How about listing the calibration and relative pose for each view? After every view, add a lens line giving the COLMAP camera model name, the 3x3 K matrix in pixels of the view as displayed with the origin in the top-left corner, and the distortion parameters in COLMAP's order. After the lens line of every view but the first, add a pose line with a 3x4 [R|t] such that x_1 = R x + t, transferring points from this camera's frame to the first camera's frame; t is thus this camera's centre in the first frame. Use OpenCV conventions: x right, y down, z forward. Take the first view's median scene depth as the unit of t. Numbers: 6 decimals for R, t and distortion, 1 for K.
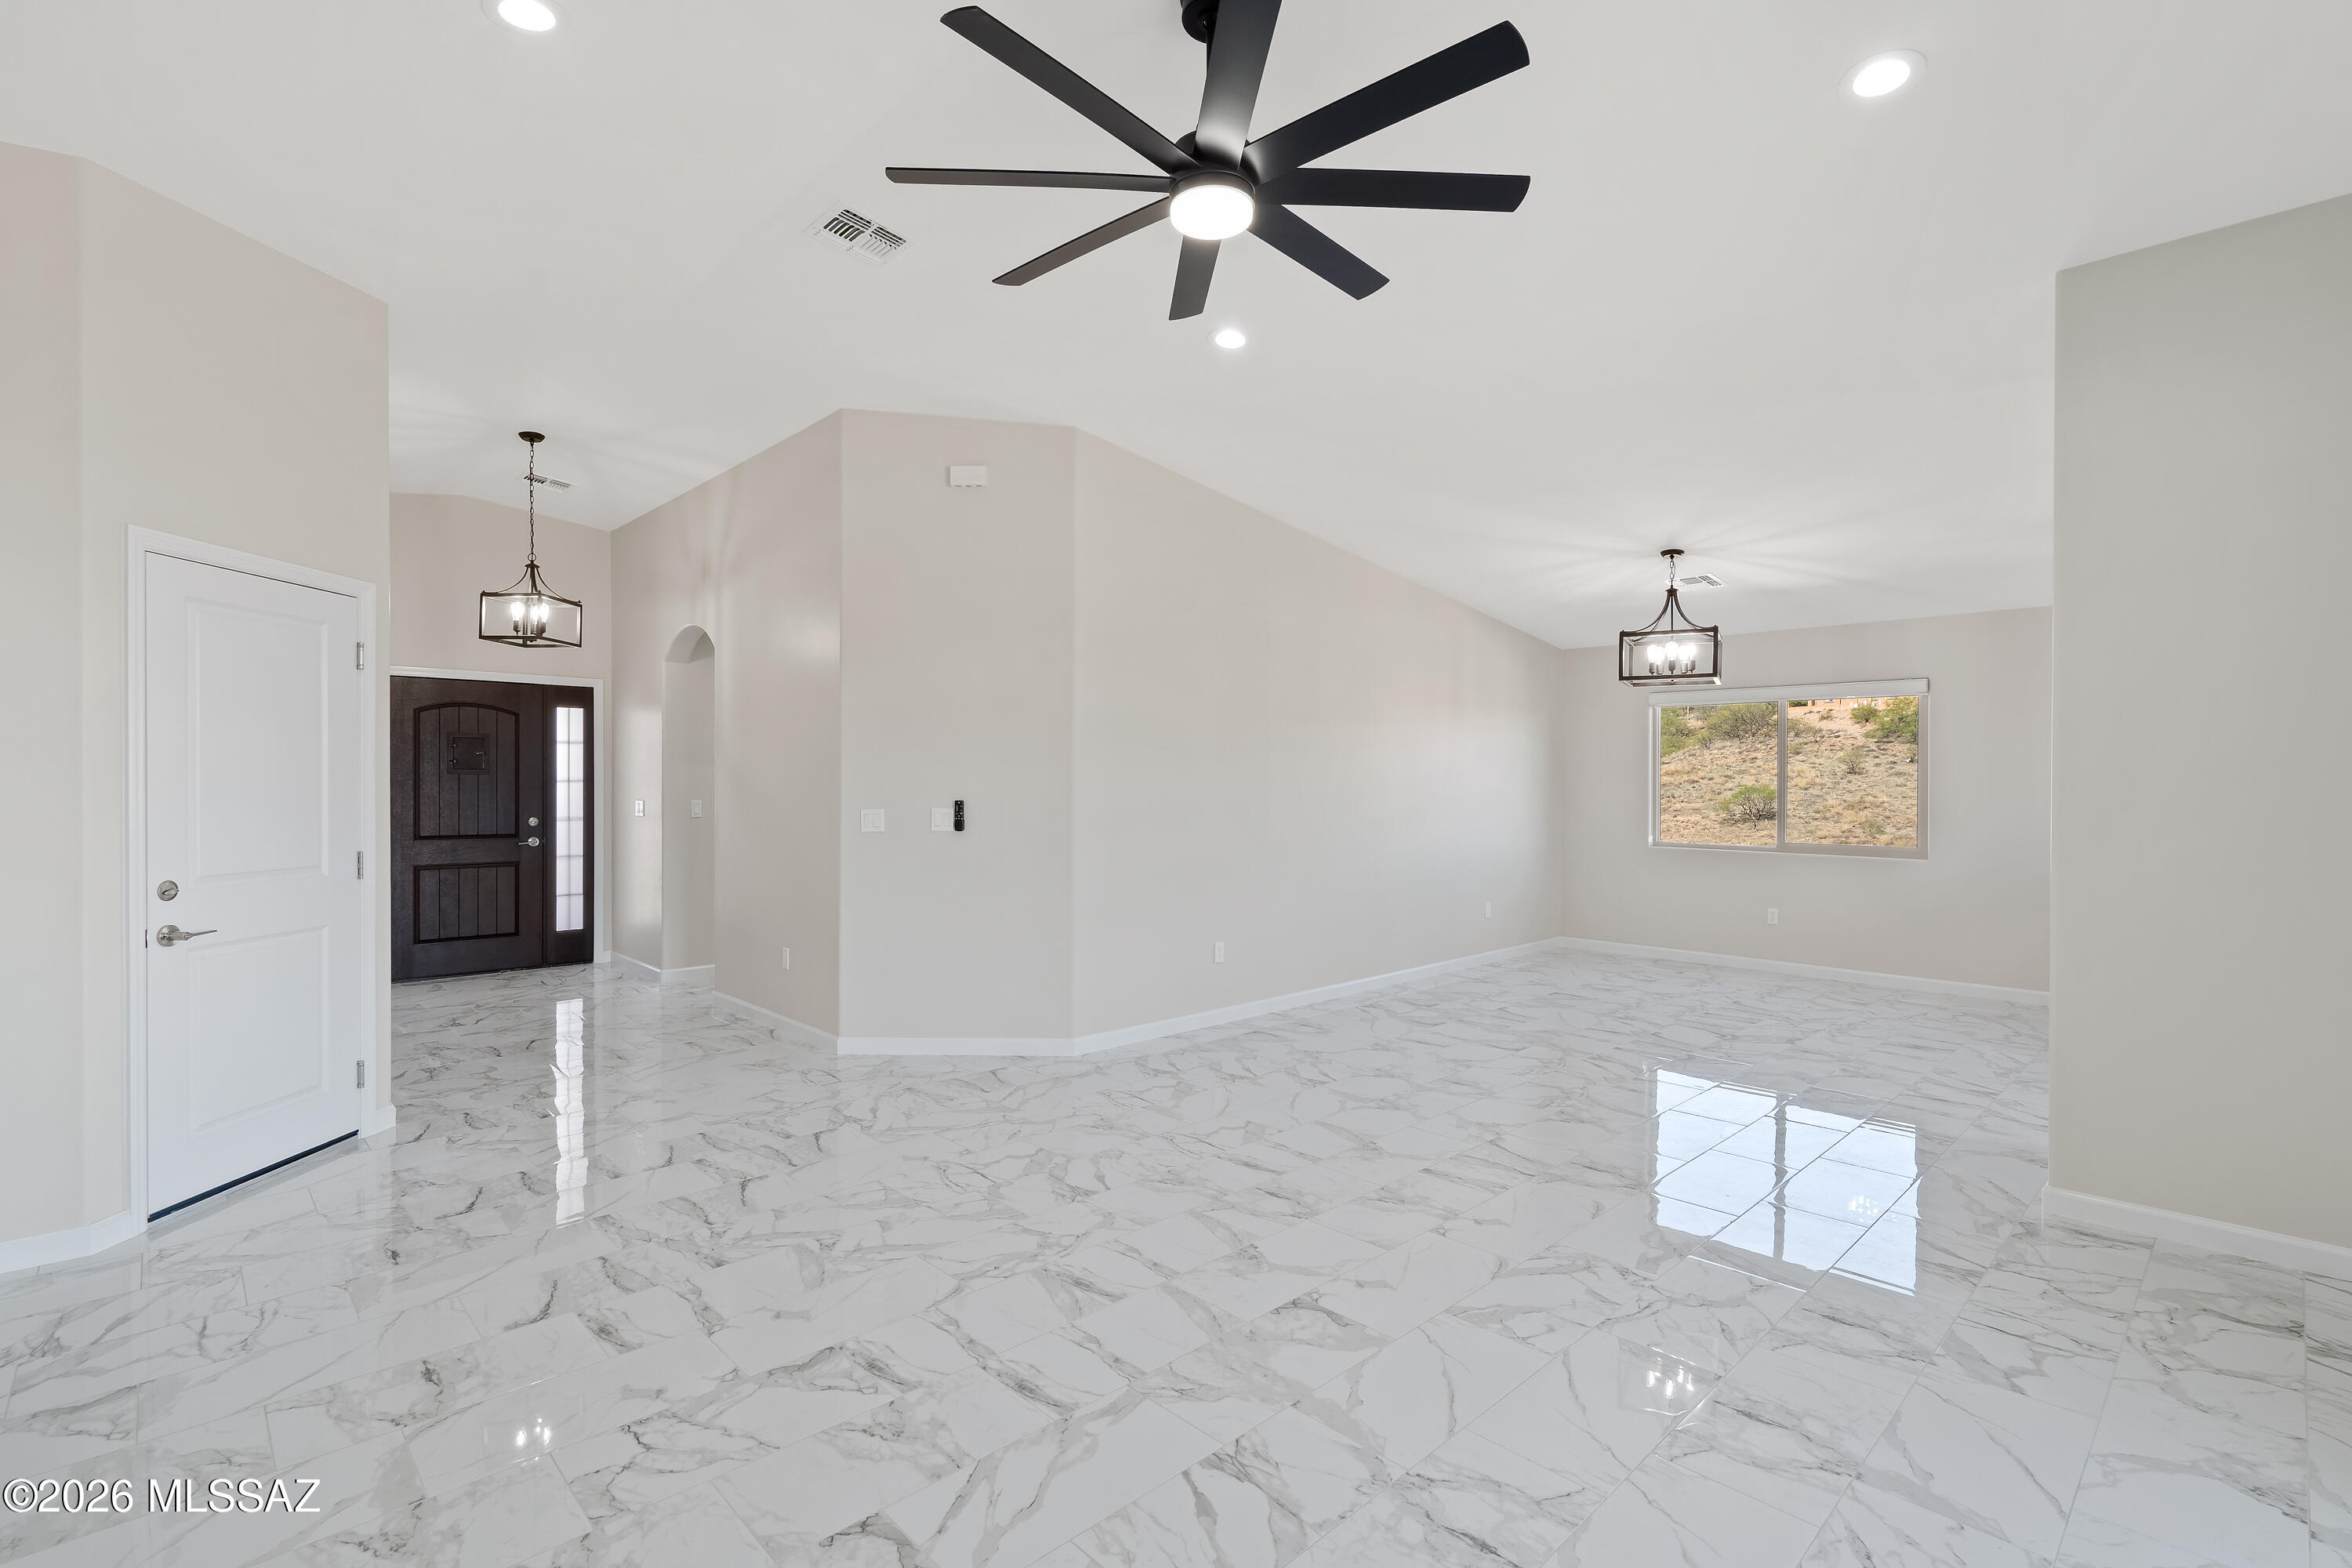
lens RADIAL K [[1071.3, 0, 1164.8], [0, 1071.3, 781.6], [0, 0, 1]] dist [-0.000761, 0.000160]
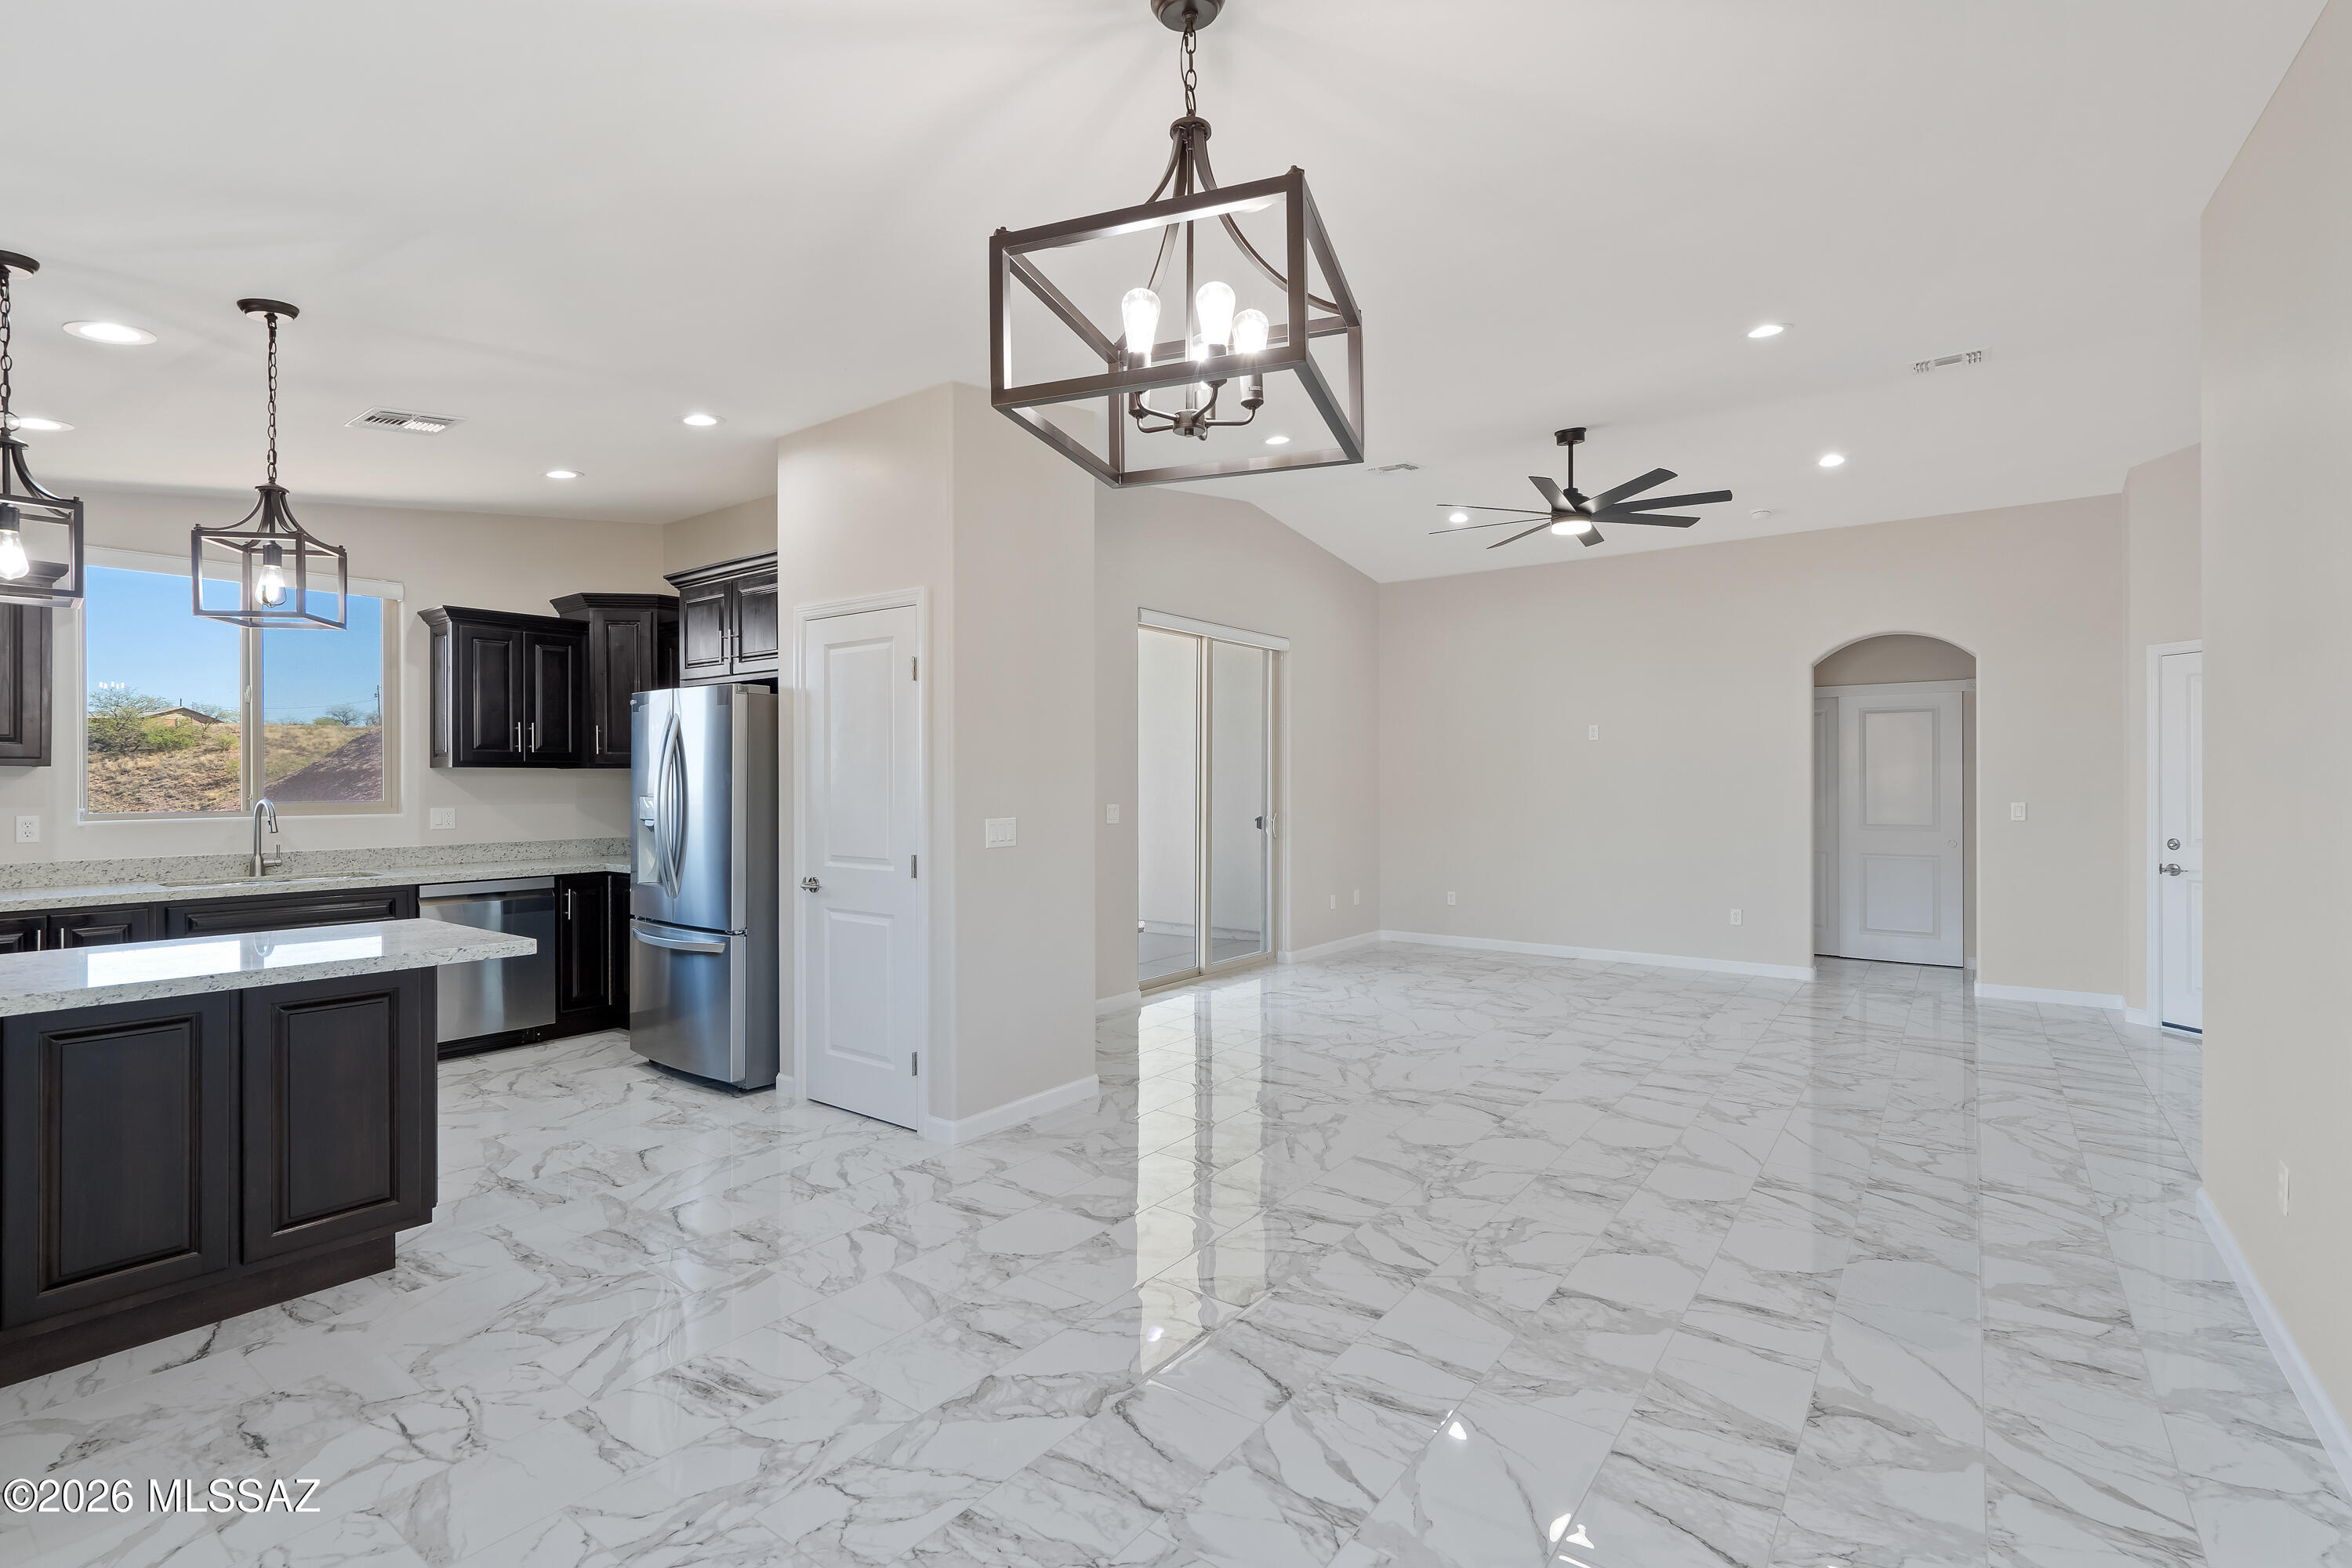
lens RADIAL K [[1075.8, 0, 1162.5], [0, 1075.8, 785.1], [0, 0, 1]] dist [-0.001264, 0.000554]
pose [[-0.985730, 0.000950, -0.168333, 0.619115], [0.001253, 0.999998, -0.001696, 0.004768], [0.168331, -0.001883, -0.985729, 1.511766]]
